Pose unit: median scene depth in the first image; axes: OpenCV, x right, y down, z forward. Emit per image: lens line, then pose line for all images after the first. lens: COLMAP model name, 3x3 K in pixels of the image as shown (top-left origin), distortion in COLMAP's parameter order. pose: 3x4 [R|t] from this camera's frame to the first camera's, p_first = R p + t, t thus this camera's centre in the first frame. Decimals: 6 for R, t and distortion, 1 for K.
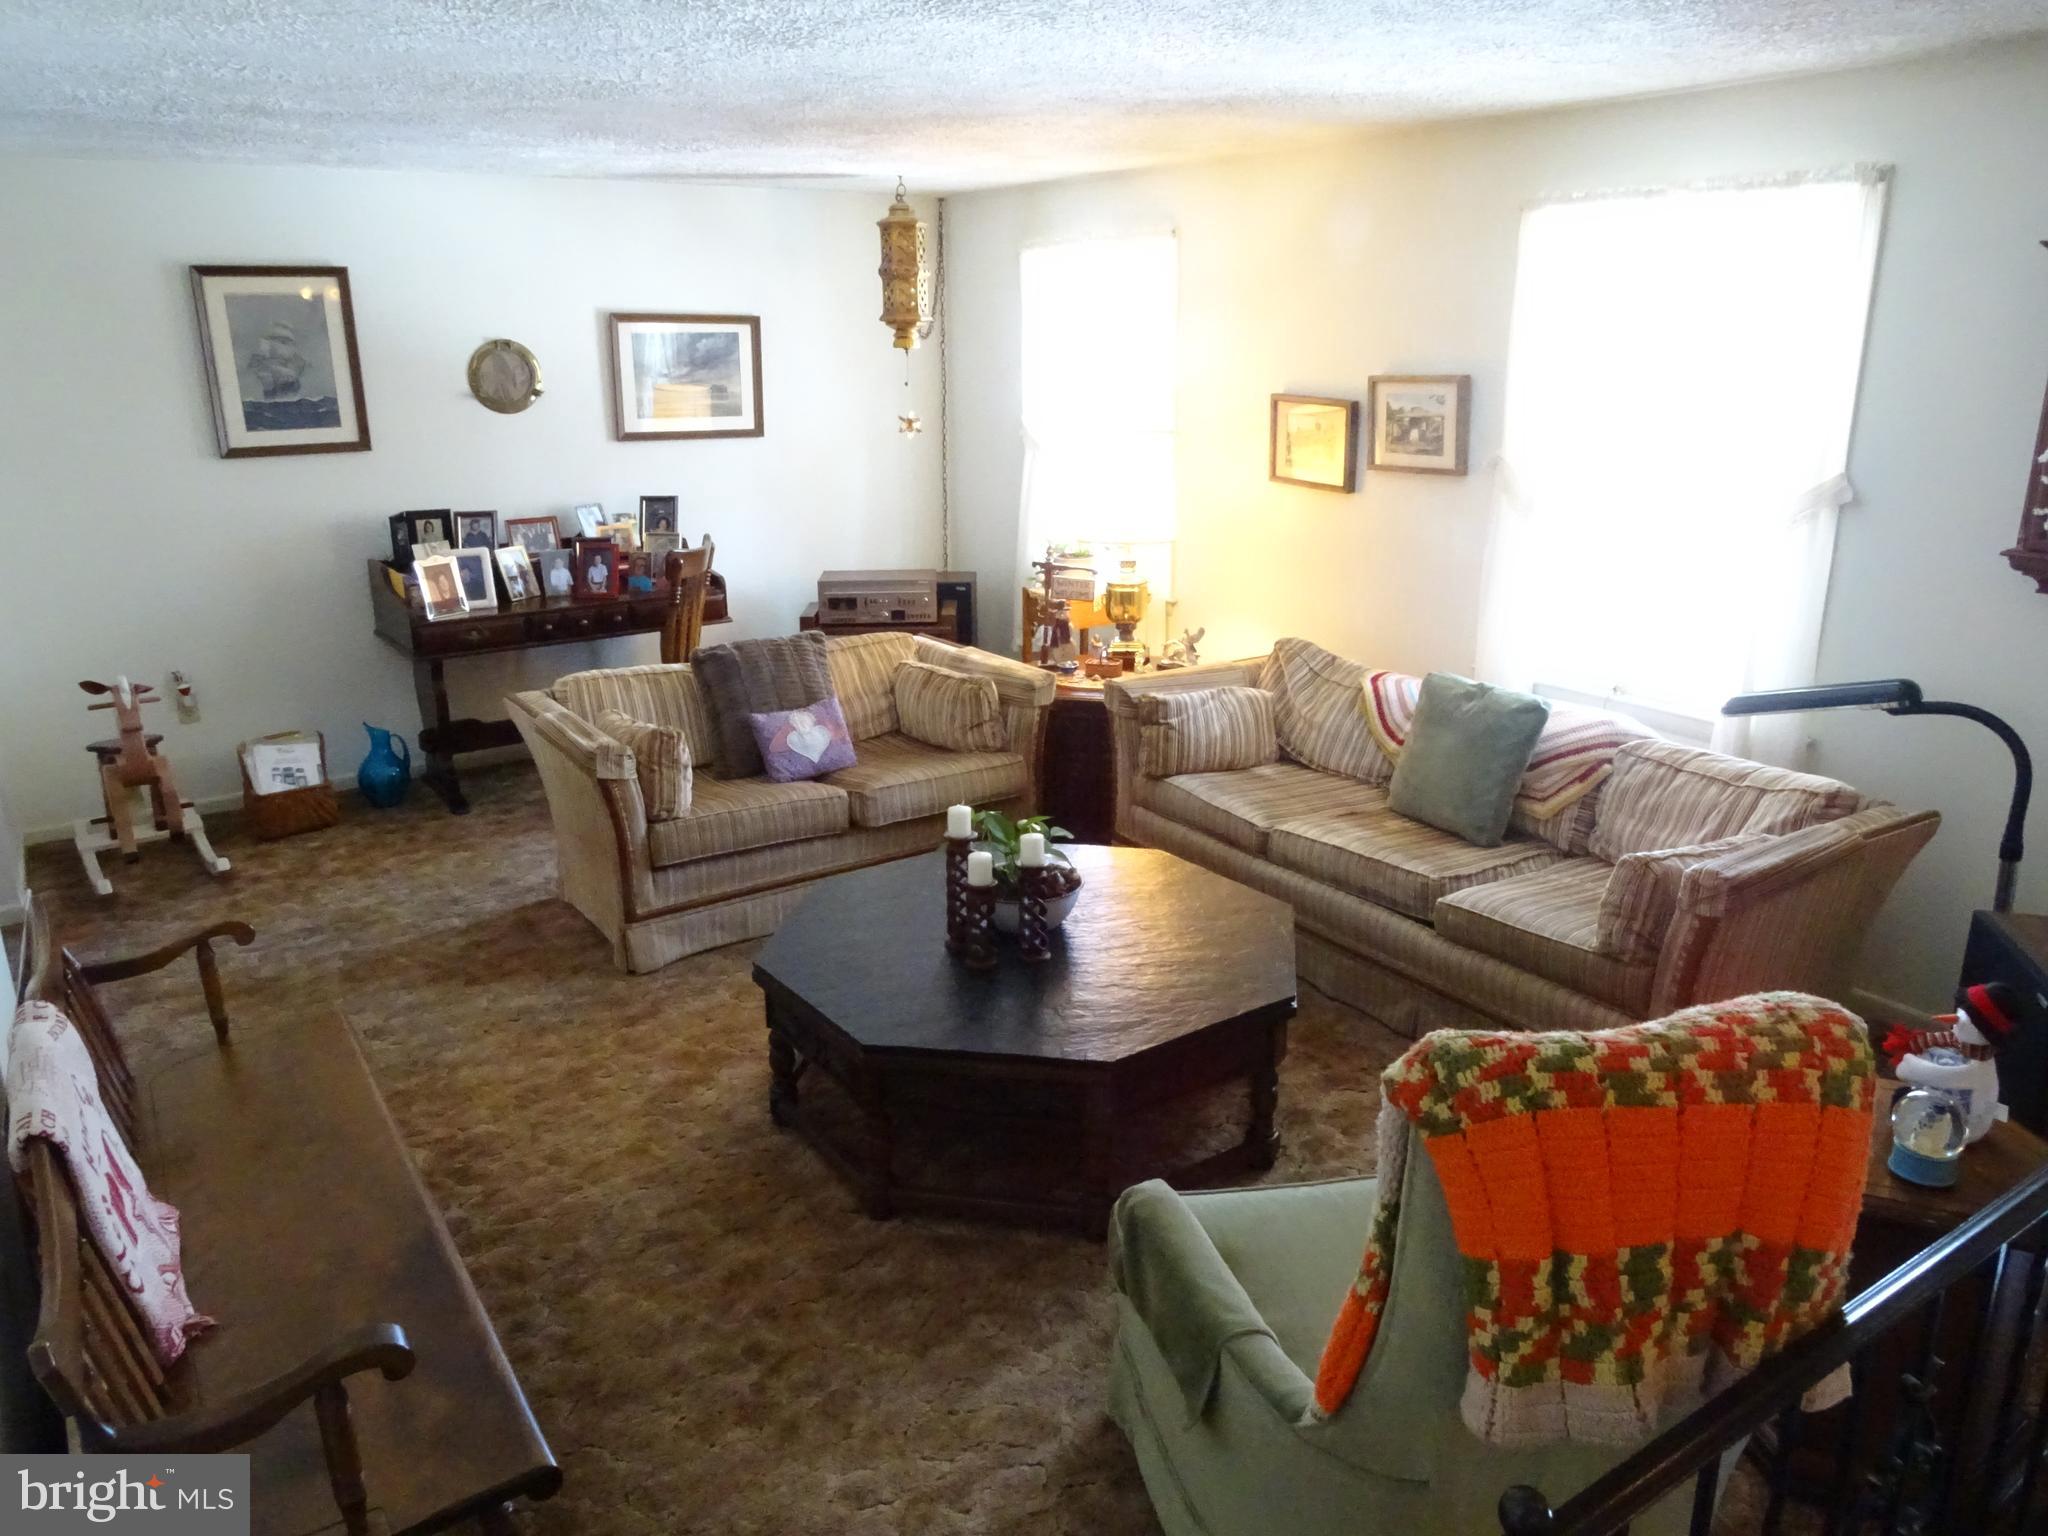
lens RADIAL K [[1442.8, 0, 1024.0], [0, 1442.8, 768.0], [0, 0, 1]] dist [-0.001334, -0.020313]
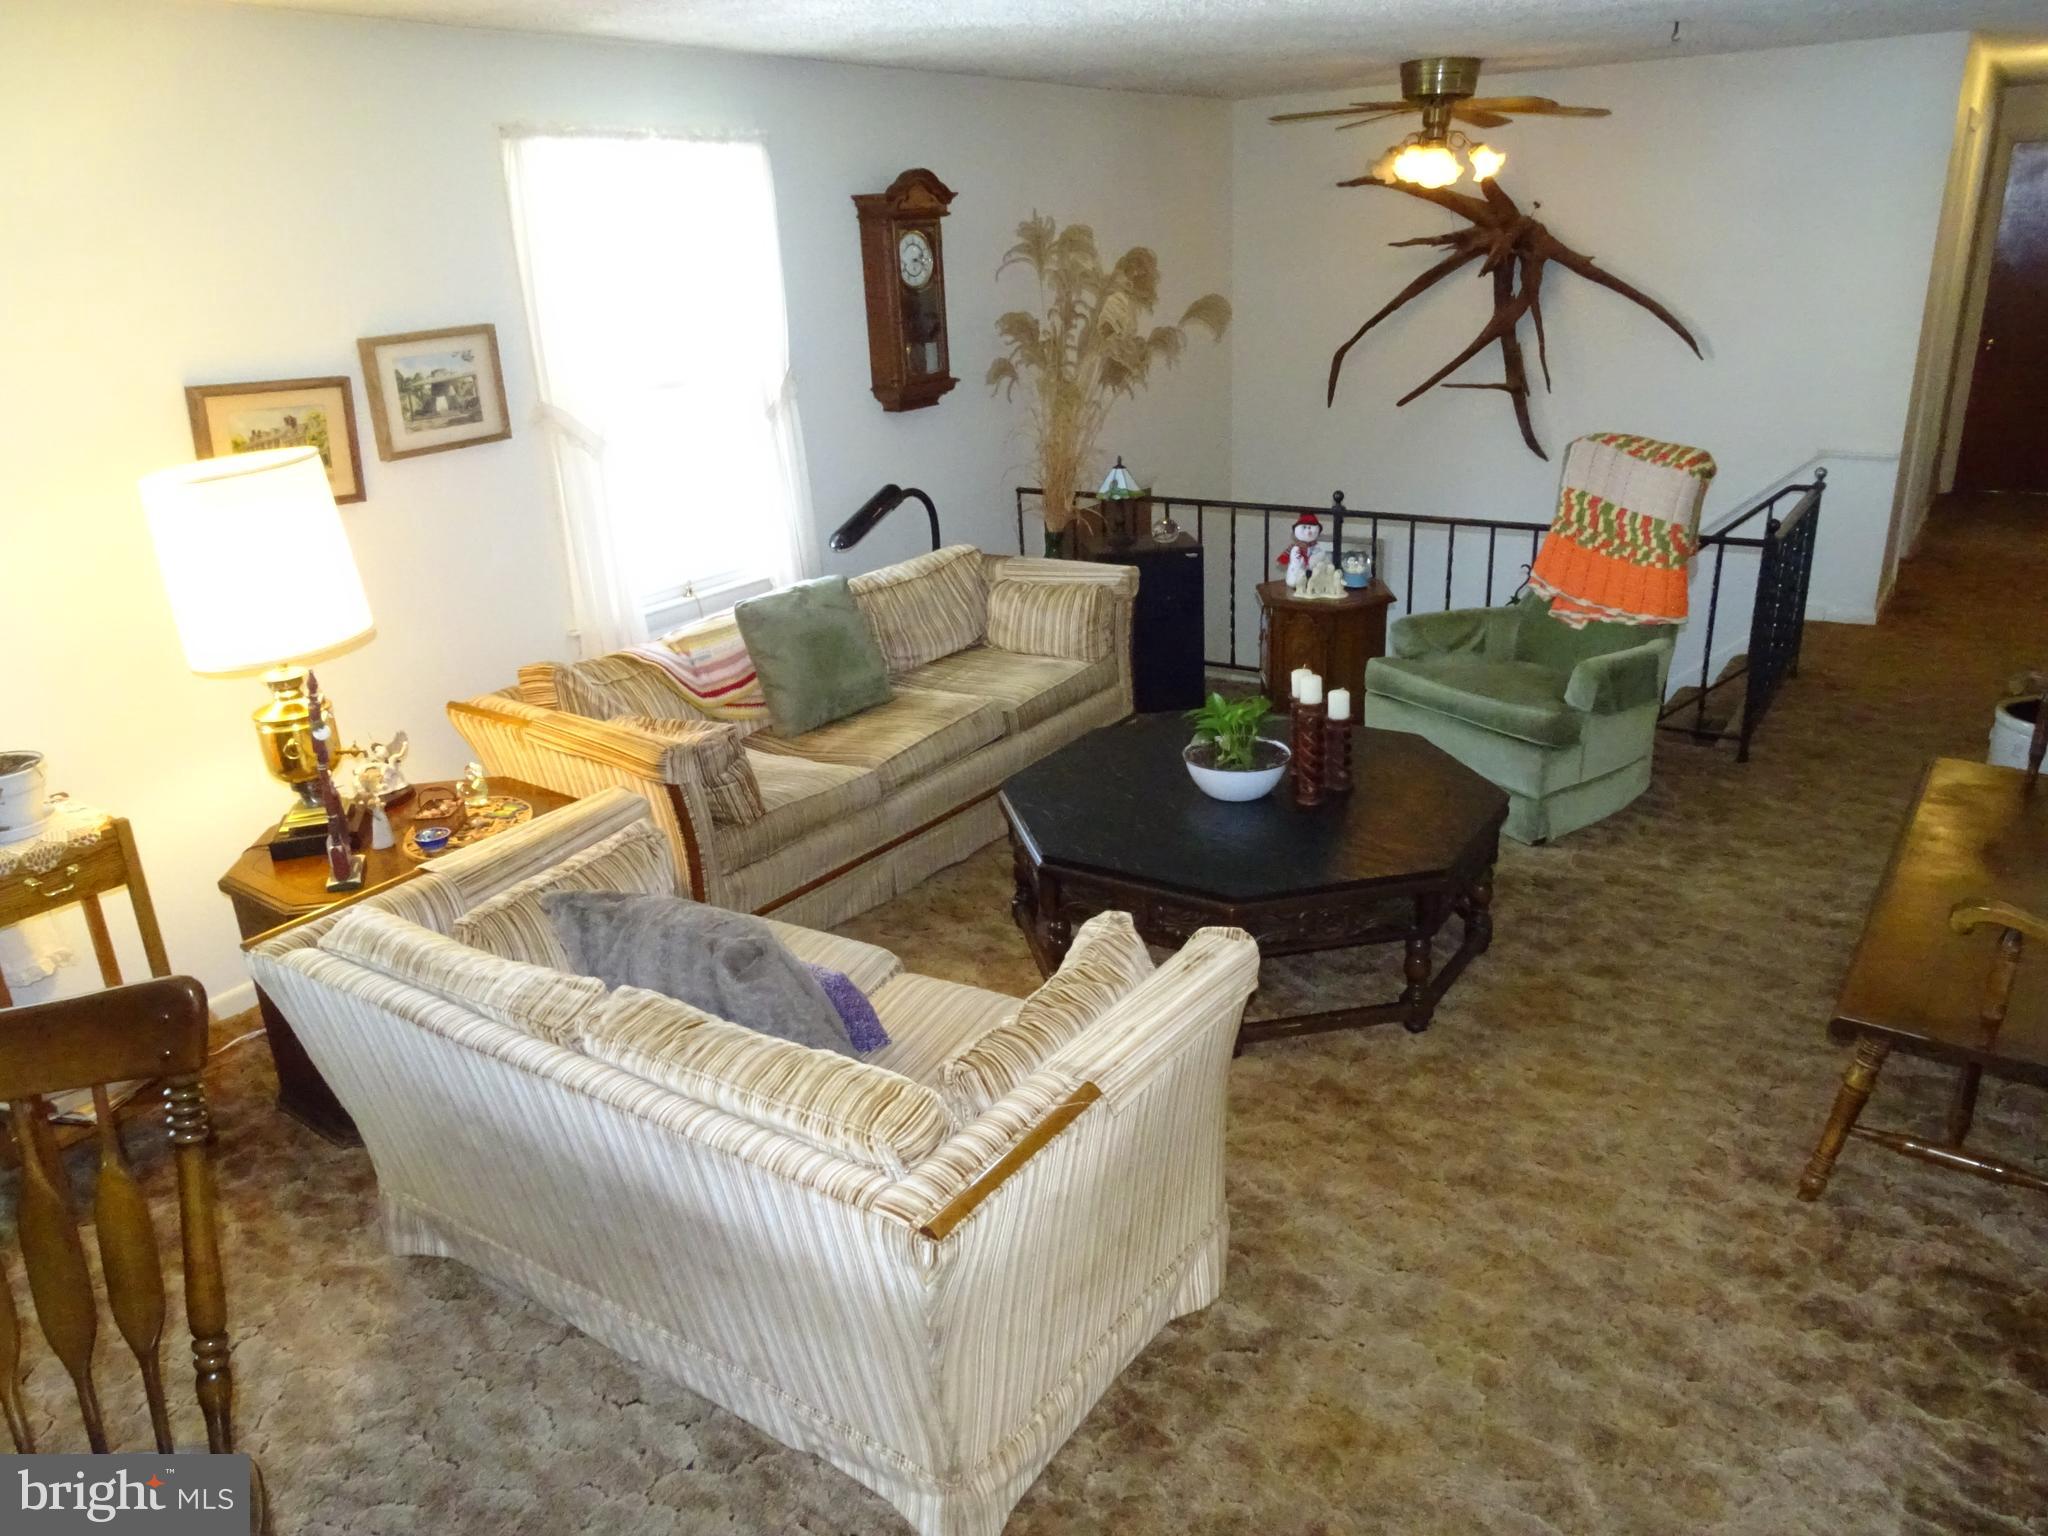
lens RADIAL K [[1442.8, 0, 1024.0], [0, 1442.8, 768.0], [0, 0, 1]] dist [-0.001334, -0.020313]
pose [[-0.374561, -0.290455, 0.880534, -0.636269], [0.316869, 0.852391, 0.415961, -0.291663], [-0.871377, 0.434817, -0.227236, 0.992403]]
